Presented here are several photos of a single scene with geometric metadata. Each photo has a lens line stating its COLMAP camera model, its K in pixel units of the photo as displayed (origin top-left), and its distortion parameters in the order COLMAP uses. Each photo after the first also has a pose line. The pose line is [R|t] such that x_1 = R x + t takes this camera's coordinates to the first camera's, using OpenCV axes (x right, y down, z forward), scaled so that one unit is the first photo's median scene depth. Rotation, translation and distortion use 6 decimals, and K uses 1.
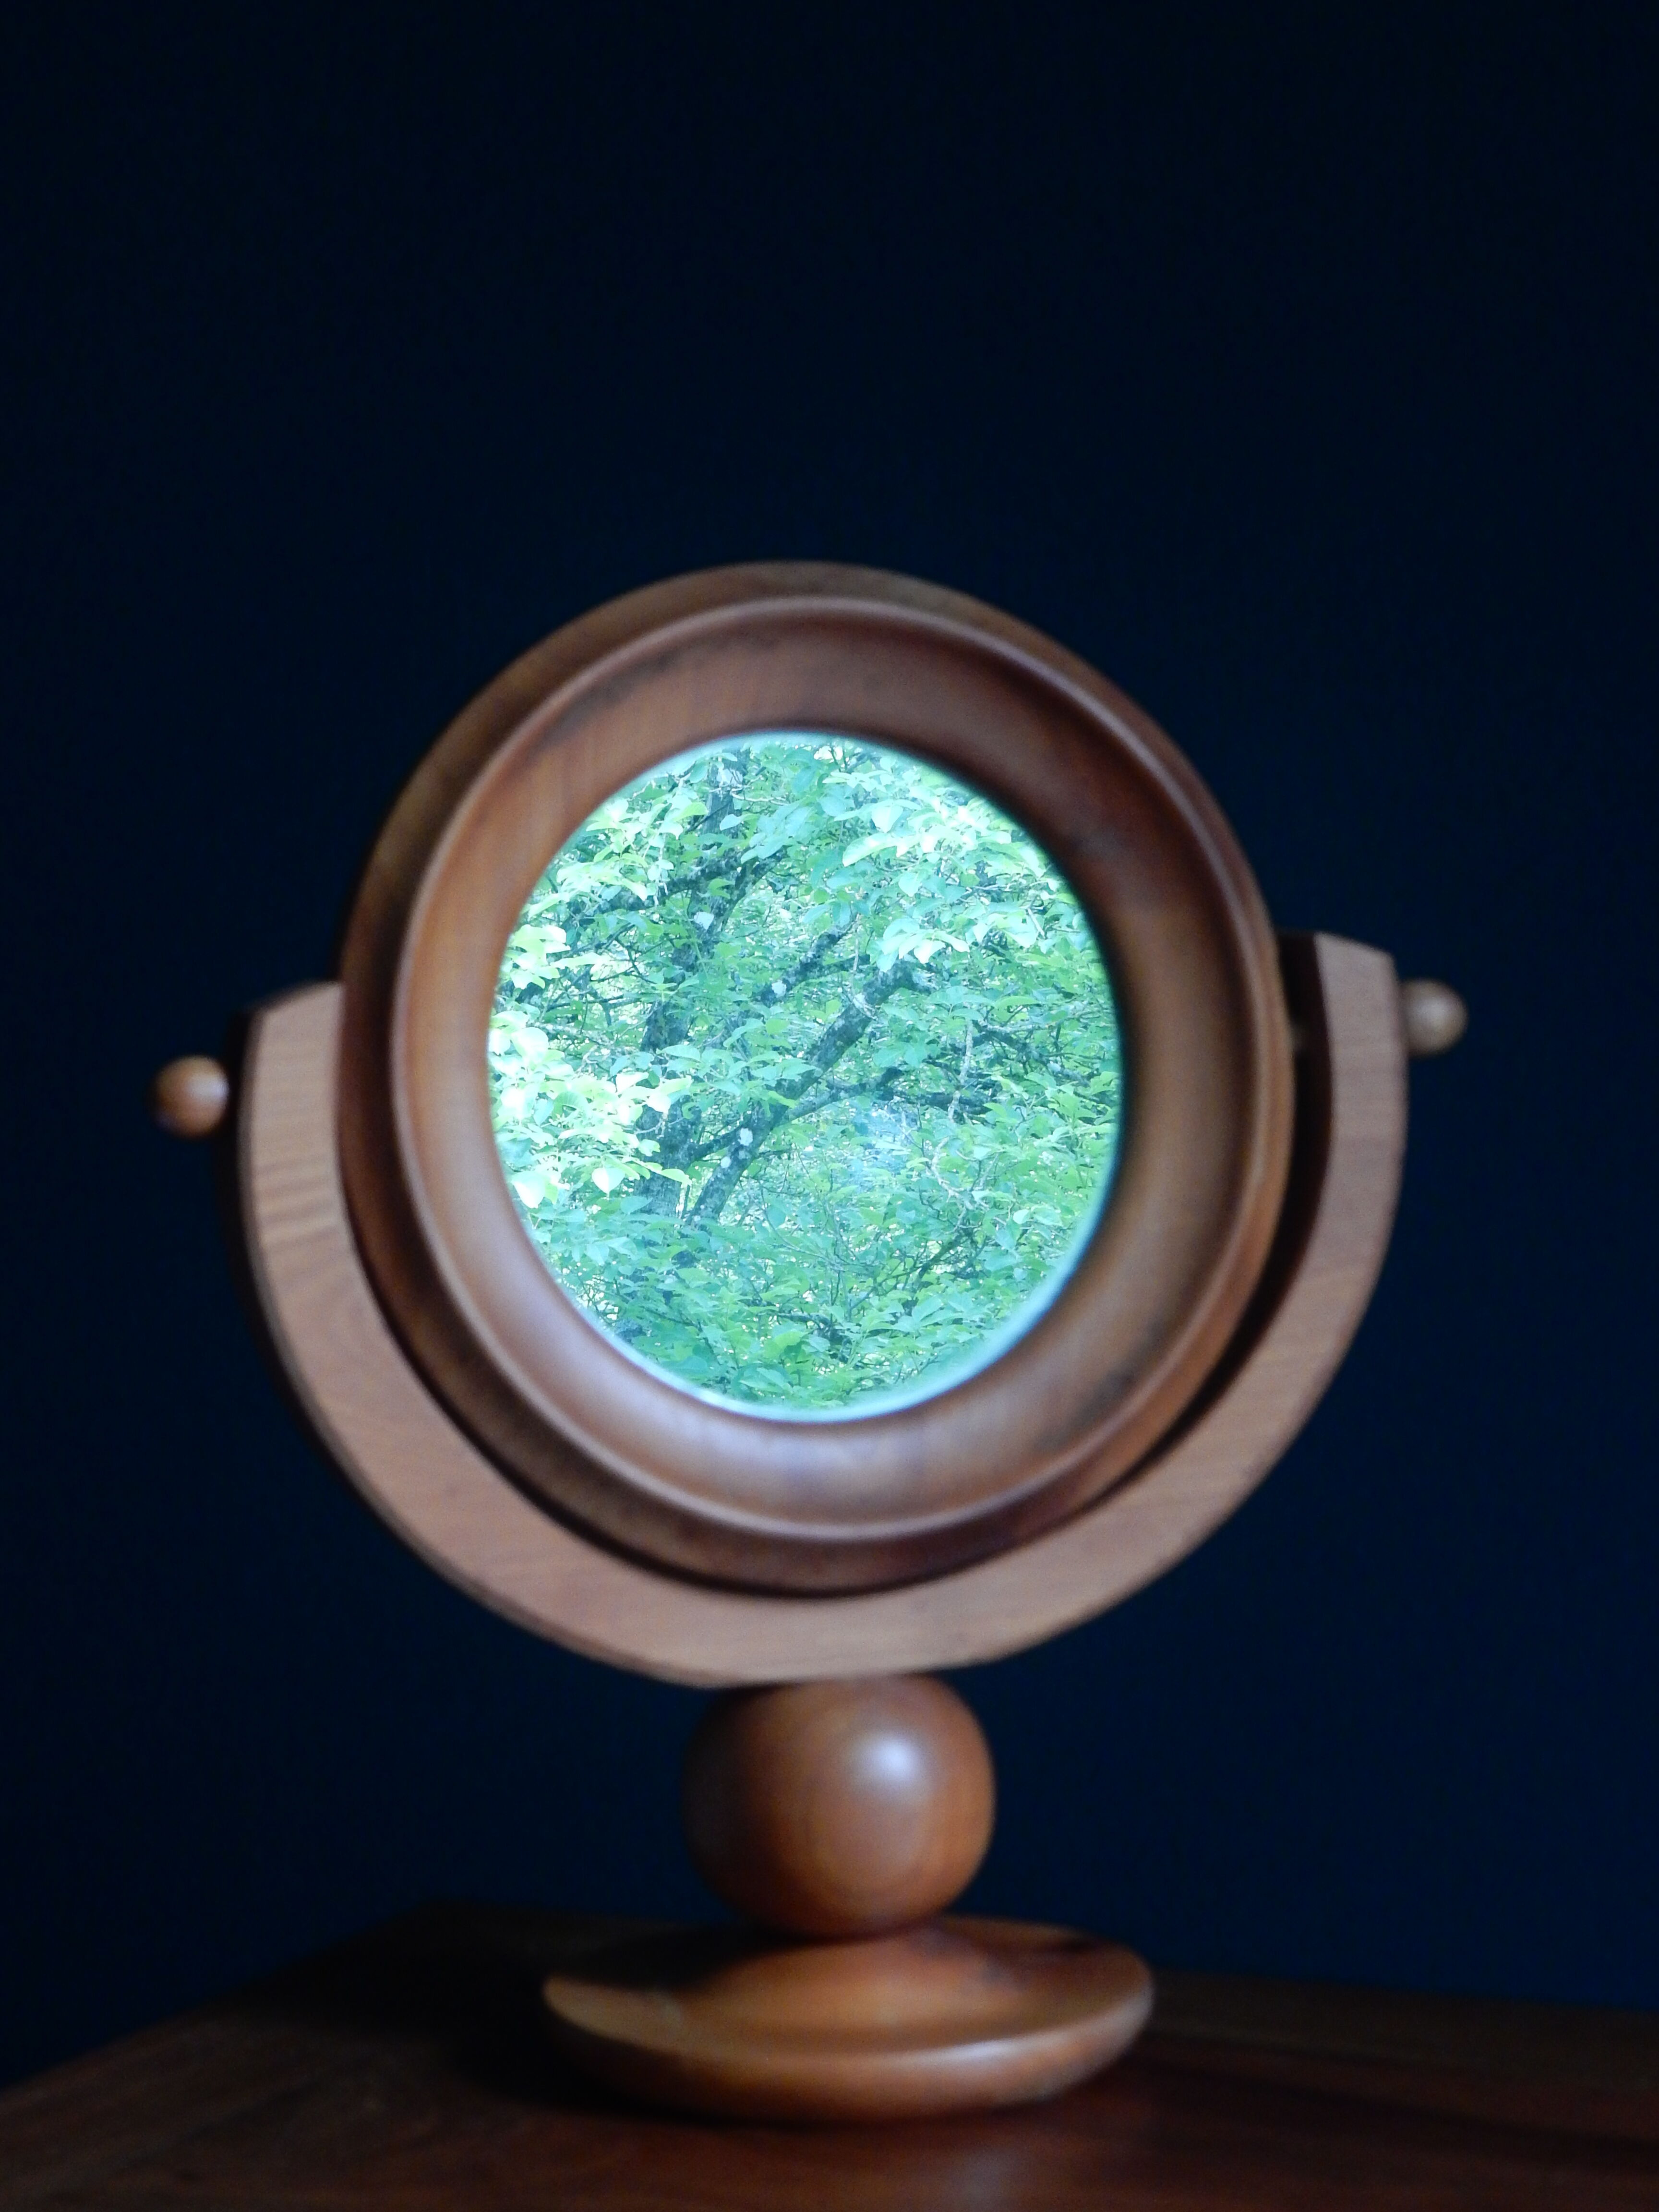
lens RADIAL K [[6404.9, 0, 829.5], [0, 6404.9, 1106.0], [0, 0, 1]] dist [0.039027, 0.299431]
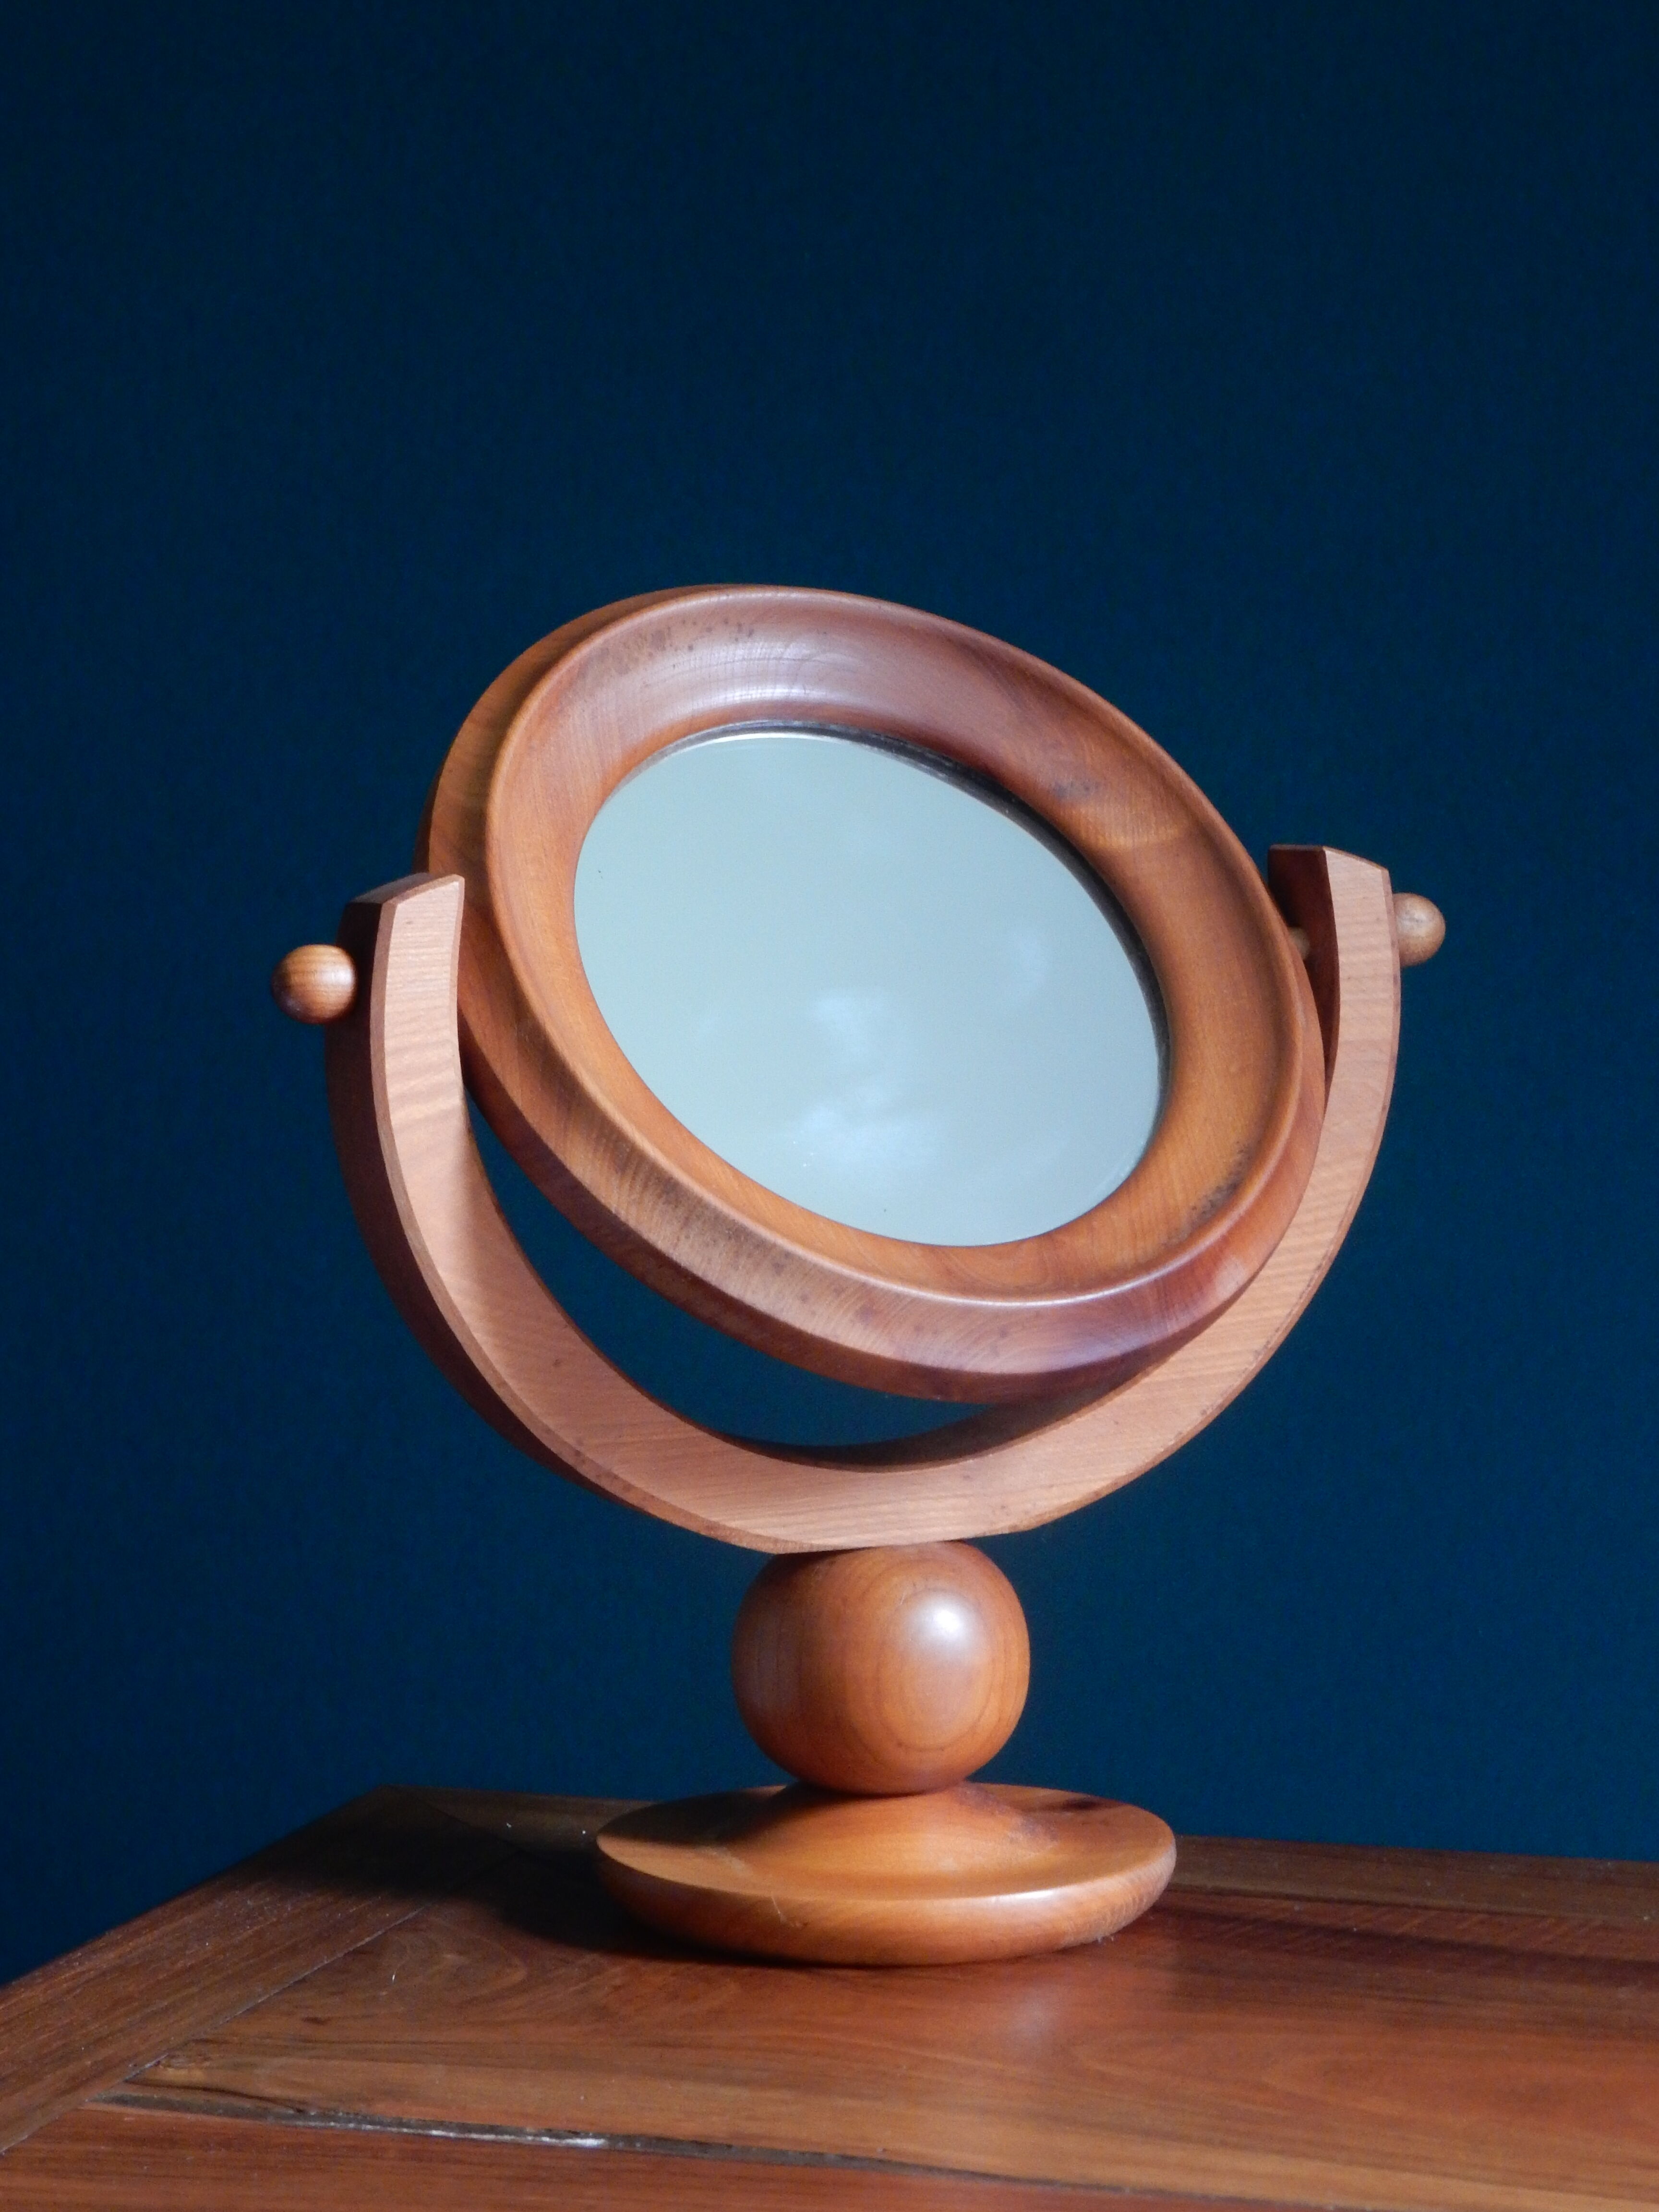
lens RADIAL K [[6404.9, 0, 829.5], [0, 6404.9, 1106.0], [0, 0, 1]] dist [0.039027, 0.299431]
pose [[0.986601, 0.007542, 0.162978, -0.180265], [-0.005851, 0.999924, -0.010852, 0.028369], [-0.163047, 0.009753, 0.986570, -0.037073]]
